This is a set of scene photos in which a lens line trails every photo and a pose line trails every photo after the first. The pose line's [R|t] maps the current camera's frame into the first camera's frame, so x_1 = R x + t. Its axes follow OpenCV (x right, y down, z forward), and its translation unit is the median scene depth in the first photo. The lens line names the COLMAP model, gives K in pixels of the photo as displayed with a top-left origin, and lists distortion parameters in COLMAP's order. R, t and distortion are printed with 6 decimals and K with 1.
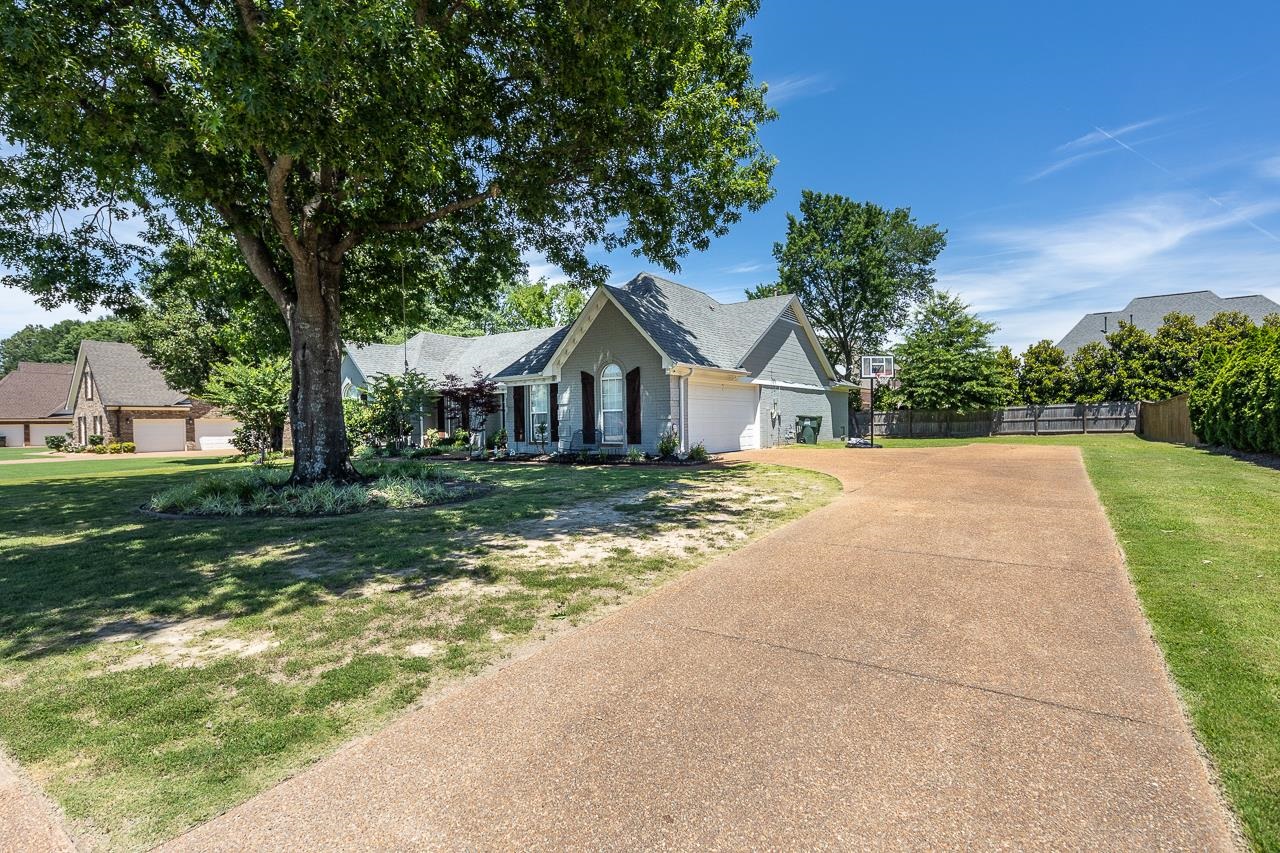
lens RADIAL K [[639.0, 0, 617.3], [0, 639.0, 433.7], [0, 0, 1]] dist [0.027103, -0.000969]
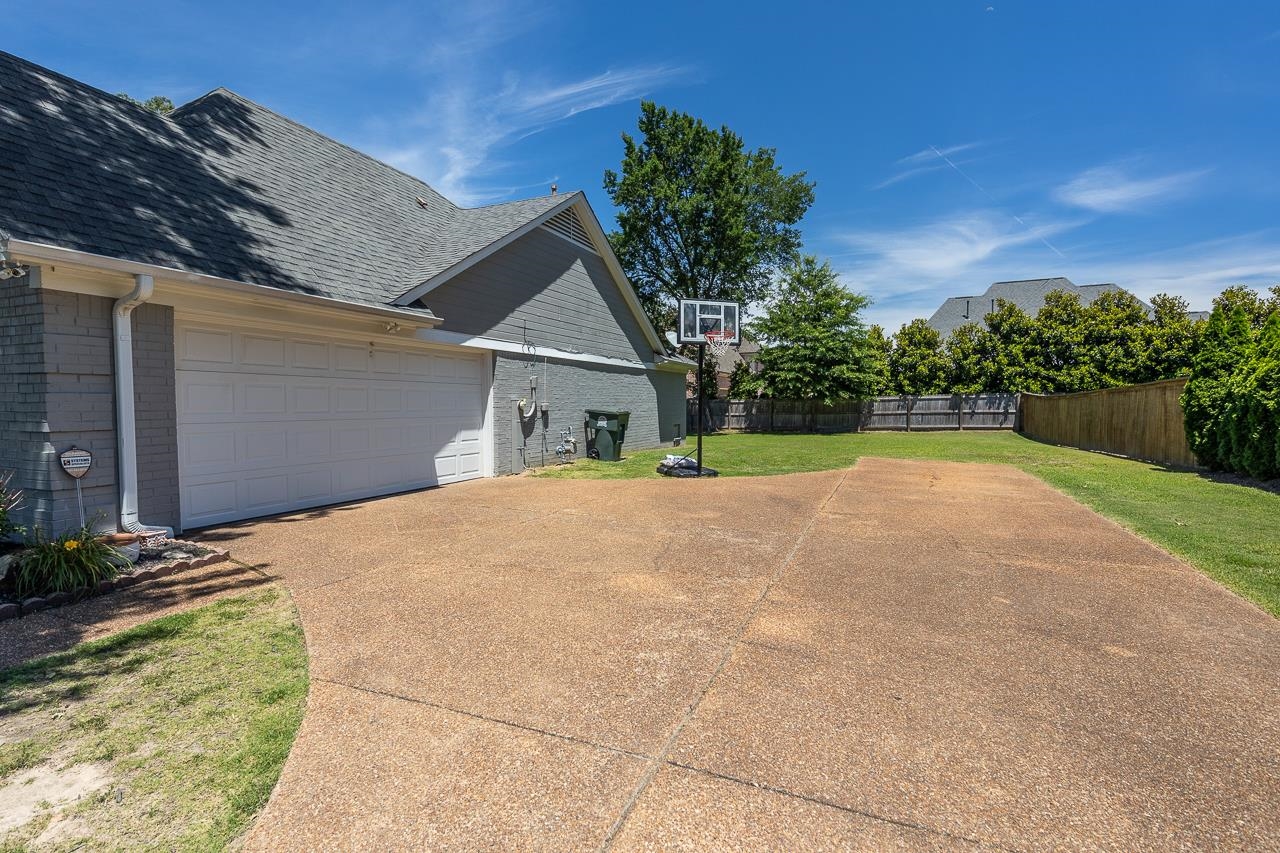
lens RADIAL K [[626.0, 0, 637.6], [0, 626.0, 428.5], [0, 0, 1]] dist [0.041510, -0.000529]
pose [[0.976873, 0.005745, 0.213744, 0.125459], [-0.010472, 0.999725, 0.020991, -0.014842], [-0.213564, -0.022744, 0.976664, 0.269892]]
